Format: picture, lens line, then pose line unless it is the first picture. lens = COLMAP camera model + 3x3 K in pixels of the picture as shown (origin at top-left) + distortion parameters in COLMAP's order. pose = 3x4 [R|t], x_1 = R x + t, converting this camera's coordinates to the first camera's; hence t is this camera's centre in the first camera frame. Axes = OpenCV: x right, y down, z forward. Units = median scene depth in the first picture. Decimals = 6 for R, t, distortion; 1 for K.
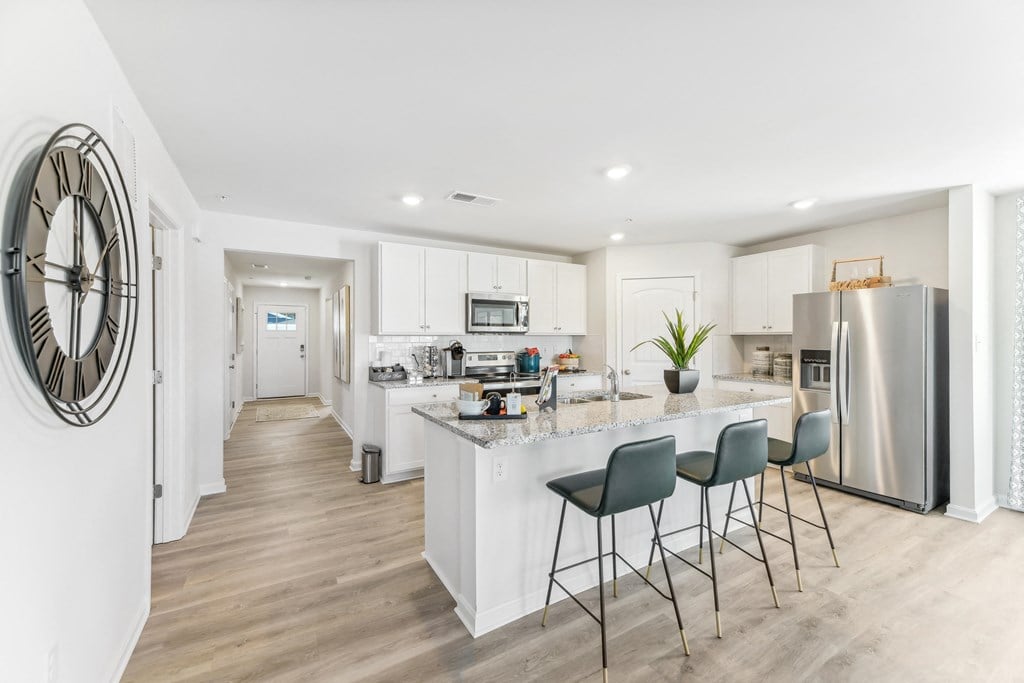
lens RADIAL K [[417.2, 0, 512.9], [0, 417.2, 337.5], [0, 0, 1]] dist [0.002112, -0.000181]
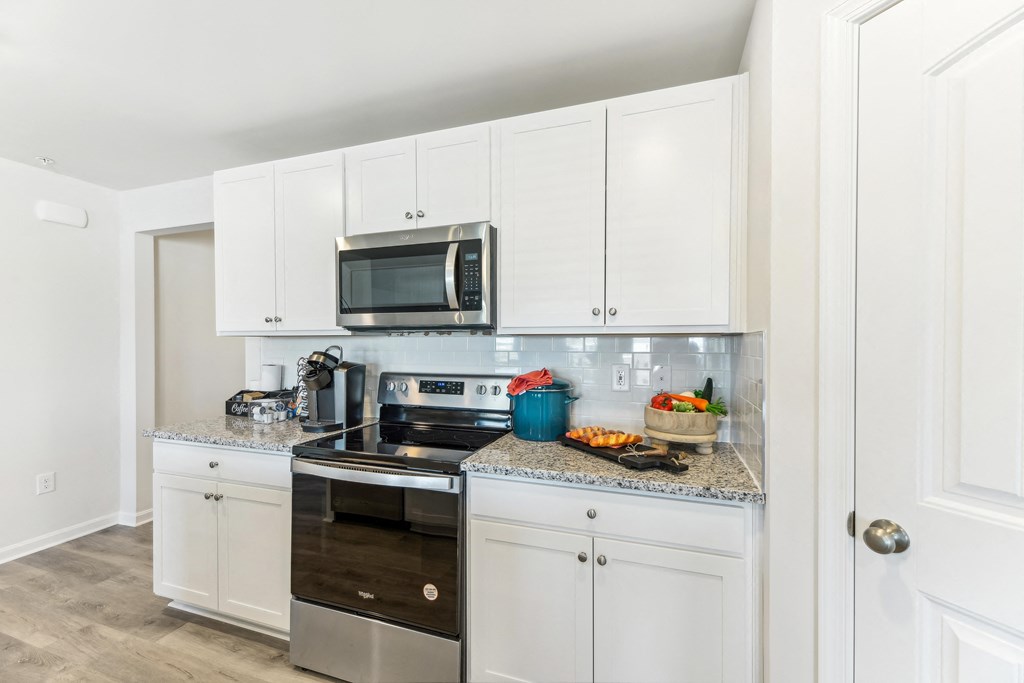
lens RADIAL K [[417.2, 0, 512.6], [0, 417.2, 342.8], [0, 0, 1]] dist [0.002112, -0.000181]
pose [[0.640918, 0.002955, -0.767604, 0.328560], [0.001239, 0.999987, 0.004884, 0.000318], [0.767609, -0.004082, 0.640906, 0.809508]]
